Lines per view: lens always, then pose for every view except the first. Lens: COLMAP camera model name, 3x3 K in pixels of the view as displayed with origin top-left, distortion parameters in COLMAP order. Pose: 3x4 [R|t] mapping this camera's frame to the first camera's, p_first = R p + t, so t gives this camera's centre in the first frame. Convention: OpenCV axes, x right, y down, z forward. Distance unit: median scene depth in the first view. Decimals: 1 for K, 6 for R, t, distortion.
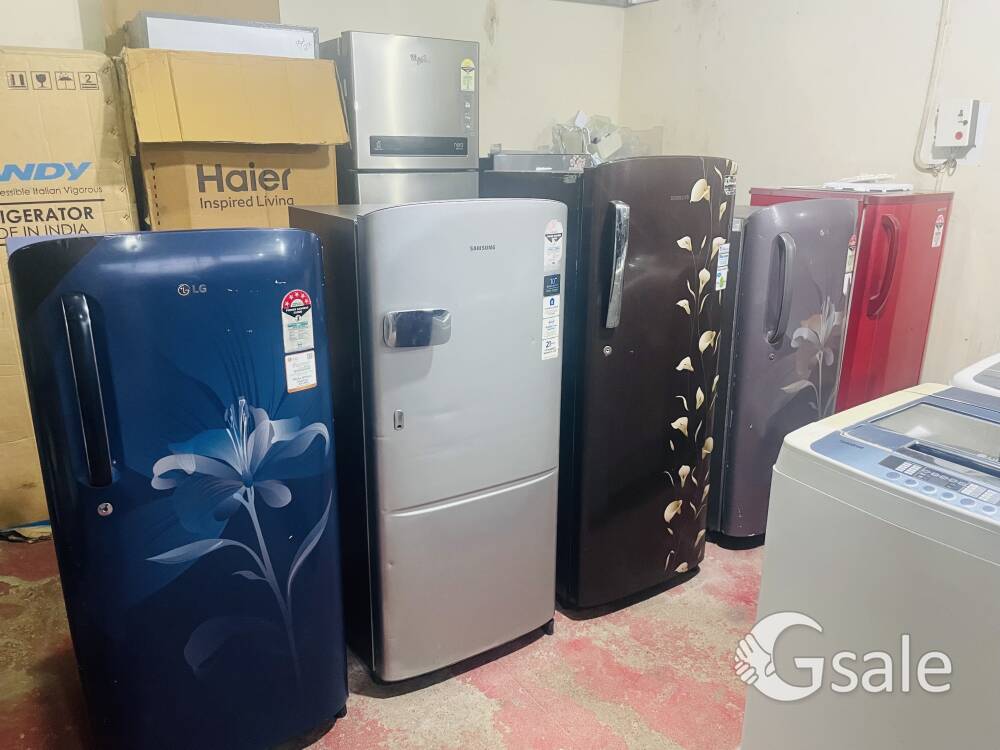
lens RADIAL K [[772.2, 0, 501.6], [0, 772.2, 375.0], [0, 0, 1]] dist [0.041987, -0.088645]
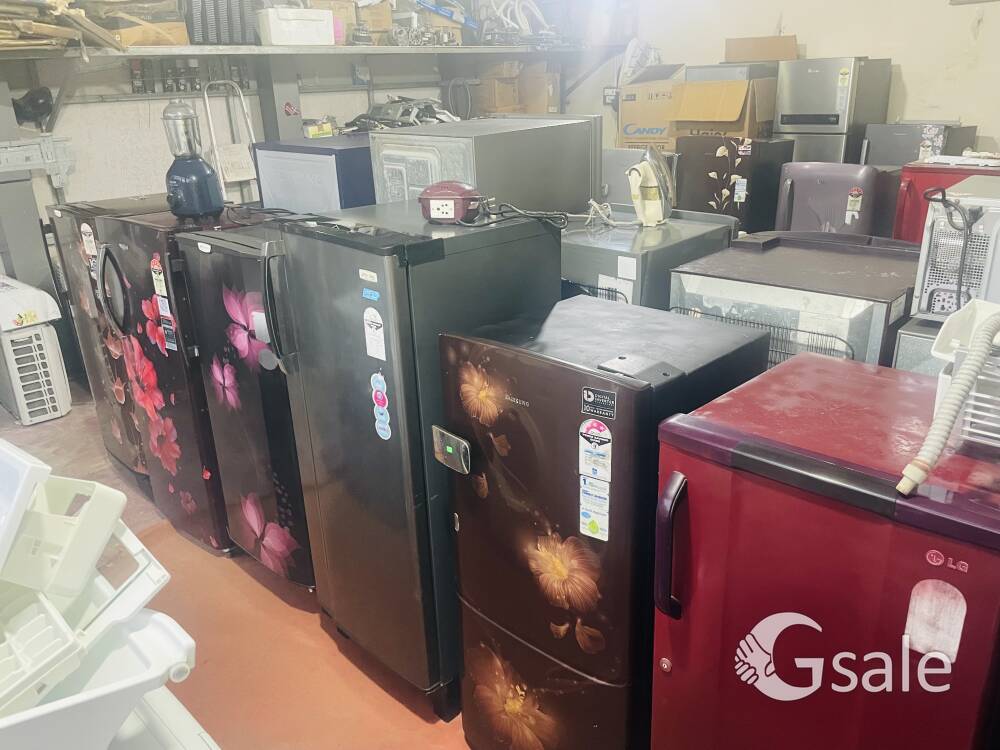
lens RADIAL K [[772.2, 0, 500.8], [0, 772.2, 374.7], [0, 0, 1]] dist [0.041987, -0.088645]
pose [[0.221317, 0.322735, -0.920250, 2.250495], [-0.247255, 0.931387, 0.267177, -0.077504], [0.943336, 0.168406, 0.285930, -0.110635]]
